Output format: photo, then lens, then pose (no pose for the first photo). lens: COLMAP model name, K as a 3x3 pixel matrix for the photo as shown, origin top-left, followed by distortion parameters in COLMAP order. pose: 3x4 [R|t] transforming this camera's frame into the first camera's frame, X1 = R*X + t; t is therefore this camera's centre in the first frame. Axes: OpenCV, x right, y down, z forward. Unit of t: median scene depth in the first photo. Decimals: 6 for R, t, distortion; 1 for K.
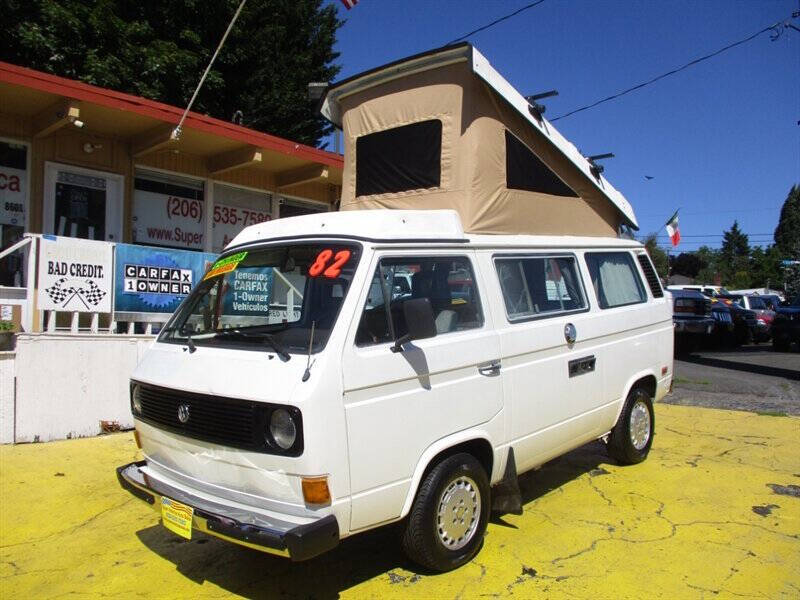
lens RADIAL K [[666.3, 0, 400.0], [0, 666.3, 300.0], [0, 0, 1]] dist [-0.026938, 0.011821]
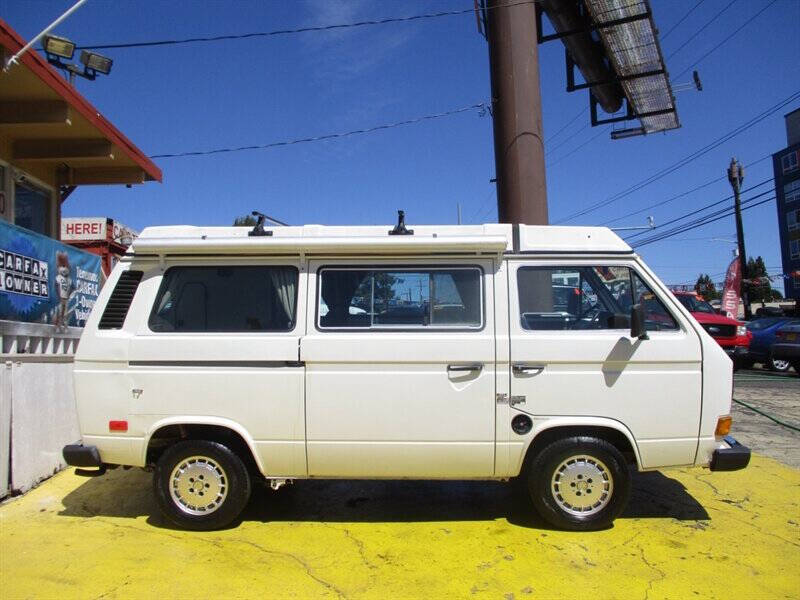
lens RADIAL K [[666.9, 0, 400.0], [0, 666.9, 300.0], [0, 0, 1]] dist [-0.017725, -0.002850]
pose [[0.691115, 0.024041, 0.722345, -0.598698], [-0.001166, 0.999482, -0.032149, 0.018218], [-0.722744, 0.021377, 0.690785, 0.252189]]
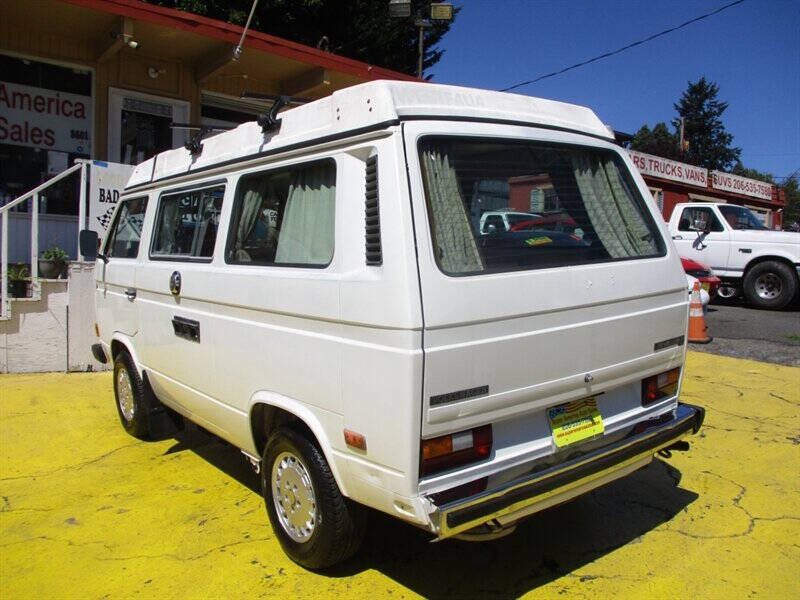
lens RADIAL K [[666.3, 0, 400.0], [0, 666.3, 300.0], [0, 0, 1]] dist [-0.026938, 0.011821]
pose [[0.985463, 0.034390, -0.166376, 0.065166], [-0.019772, 0.995859, 0.088731, 0.008750], [0.168738, -0.084151, 0.982062, 0.093638]]
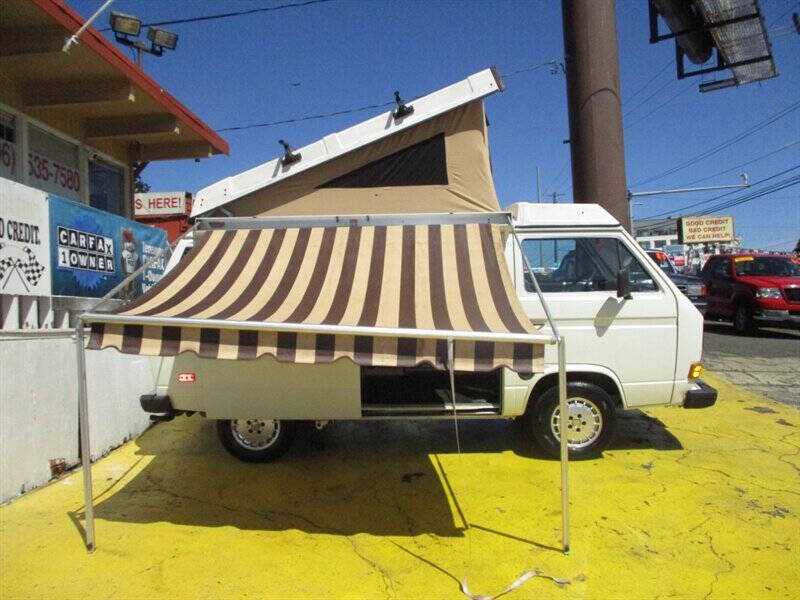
lens RADIAL K [[666.3, 0, 400.0], [0, 666.3, 300.0], [0, 0, 1]] dist [-0.026938, 0.011821]
pose [[0.773357, -0.018891, 0.633689, -0.563619], [0.010053, 0.999796, 0.017535, 0.013263], [-0.633891, -0.007190, 0.773389, 0.251007]]
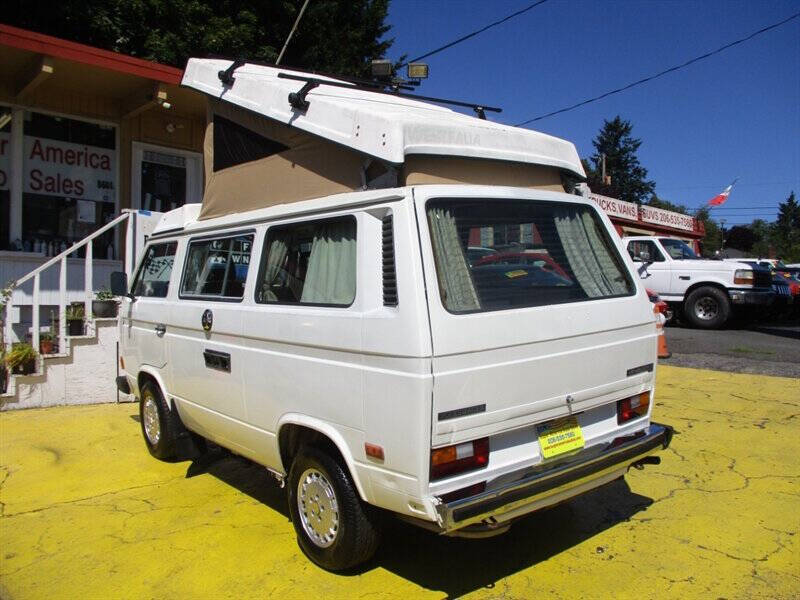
lens RADIAL K [[666.3, 0, 400.0], [0, 666.3, 300.0], [0, 0, 1]] dist [-0.026938, 0.011821]
pose [[0.997946, 0.000841, -0.064052, -0.041986], [0.001573, 0.999291, 0.037628, 0.006483], [0.064038, -0.037652, 0.997237, -0.048726]]
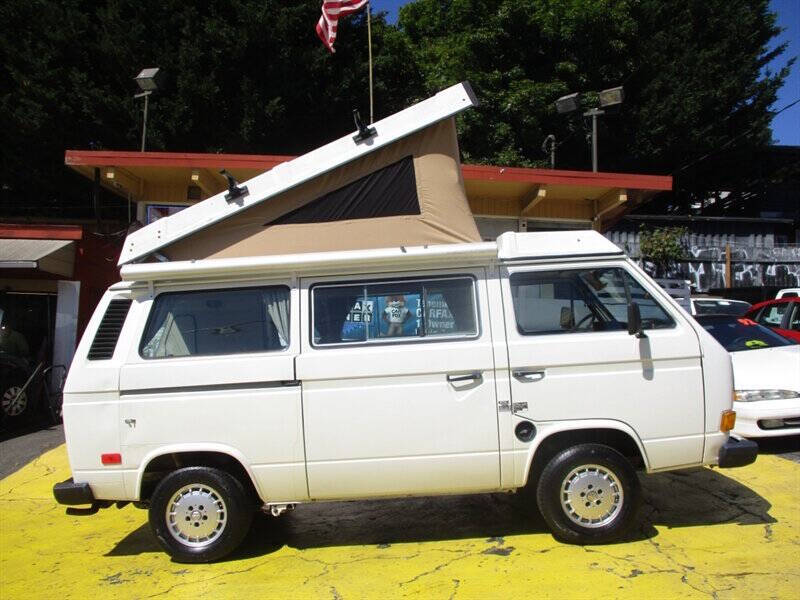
lens RADIAL K [[666.3, 0, 400.0], [0, 666.3, 300.0], [0, 0, 1]] dist [-0.026938, 0.011821]
pose [[0.708486, -0.031363, -0.705027, 0.544438], [0.009861, 0.999354, -0.034547, -0.007559], [0.705655, 0.017524, 0.708338, 0.249073]]
